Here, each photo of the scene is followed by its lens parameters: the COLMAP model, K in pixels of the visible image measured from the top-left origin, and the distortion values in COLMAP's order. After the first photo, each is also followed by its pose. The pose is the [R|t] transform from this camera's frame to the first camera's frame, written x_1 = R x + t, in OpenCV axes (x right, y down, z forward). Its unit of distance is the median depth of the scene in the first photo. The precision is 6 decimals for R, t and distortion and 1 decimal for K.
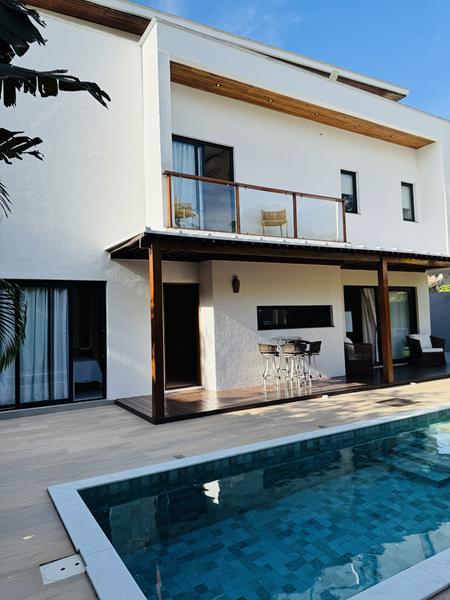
lens RADIAL K [[420.9, 0, 225.0], [0, 420.9, 300.0], [0, 0, 1]] dist [0.189370, -0.423288]
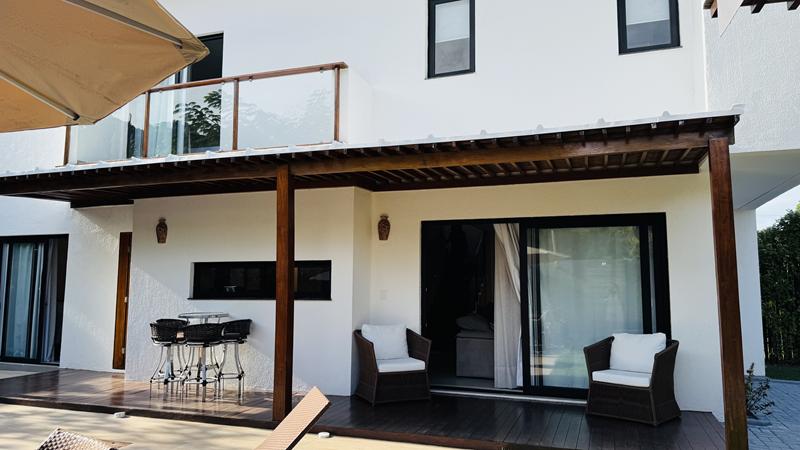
lens RADIAL K [[564.4, 0, 405.5], [0, 564.4, 228.3], [0, 0, 1]] dist [0.061880, -0.080130]
pose [[0.643260, -0.045895, -0.764271, 1.004012], [0.010725, 0.998644, -0.050942, 0.010829], [0.765572, 0.024572, 0.642880, 0.709547]]
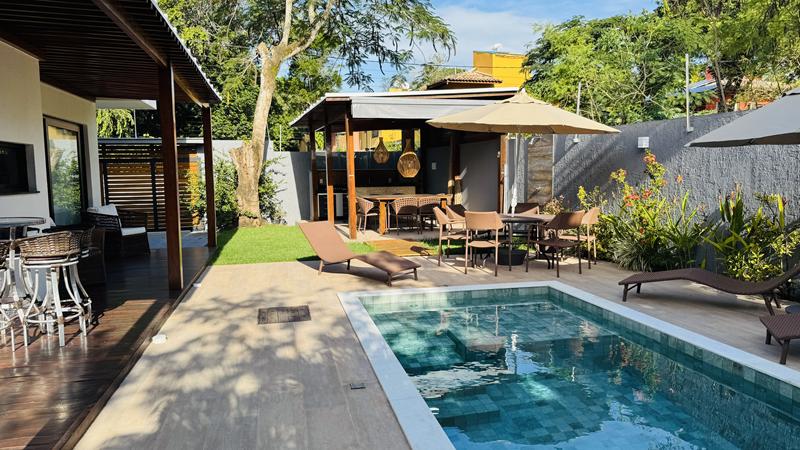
lens RADIAL K [[563.7, 0, 405.9], [0, 563.7, 226.6], [0, 0, 1]] dist [0.123614, -0.200371]
pose [[0.293003, -0.057227, 0.954397, -0.249136], [-0.045999, 0.996208, 0.073855, 0.041893], [-0.955004, -0.065541, 0.289260, 0.519235]]
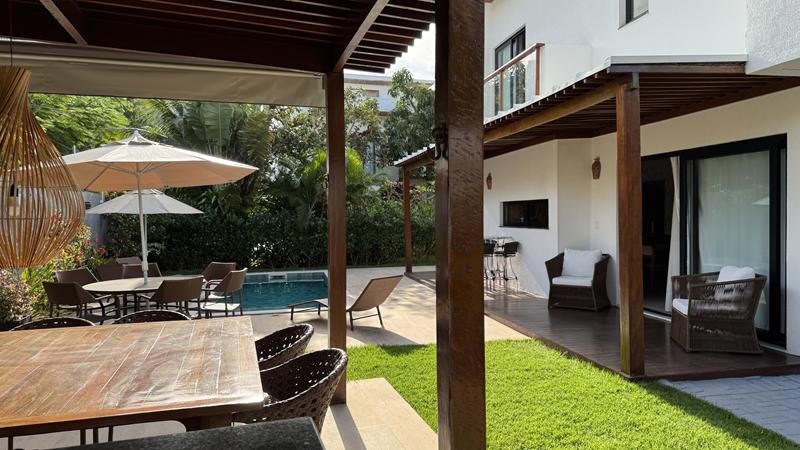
lens RADIAL K [[564.4, 0, 405.5], [0, 564.4, 228.3], [0, 0, 1]] dist [0.061880, -0.080130]
pose [[-0.315323, 0.061072, -0.947017, 1.415854], [0.068266, 0.996801, 0.041553, 0.007047], [0.946526, -0.051547, -0.318484, 1.248160]]
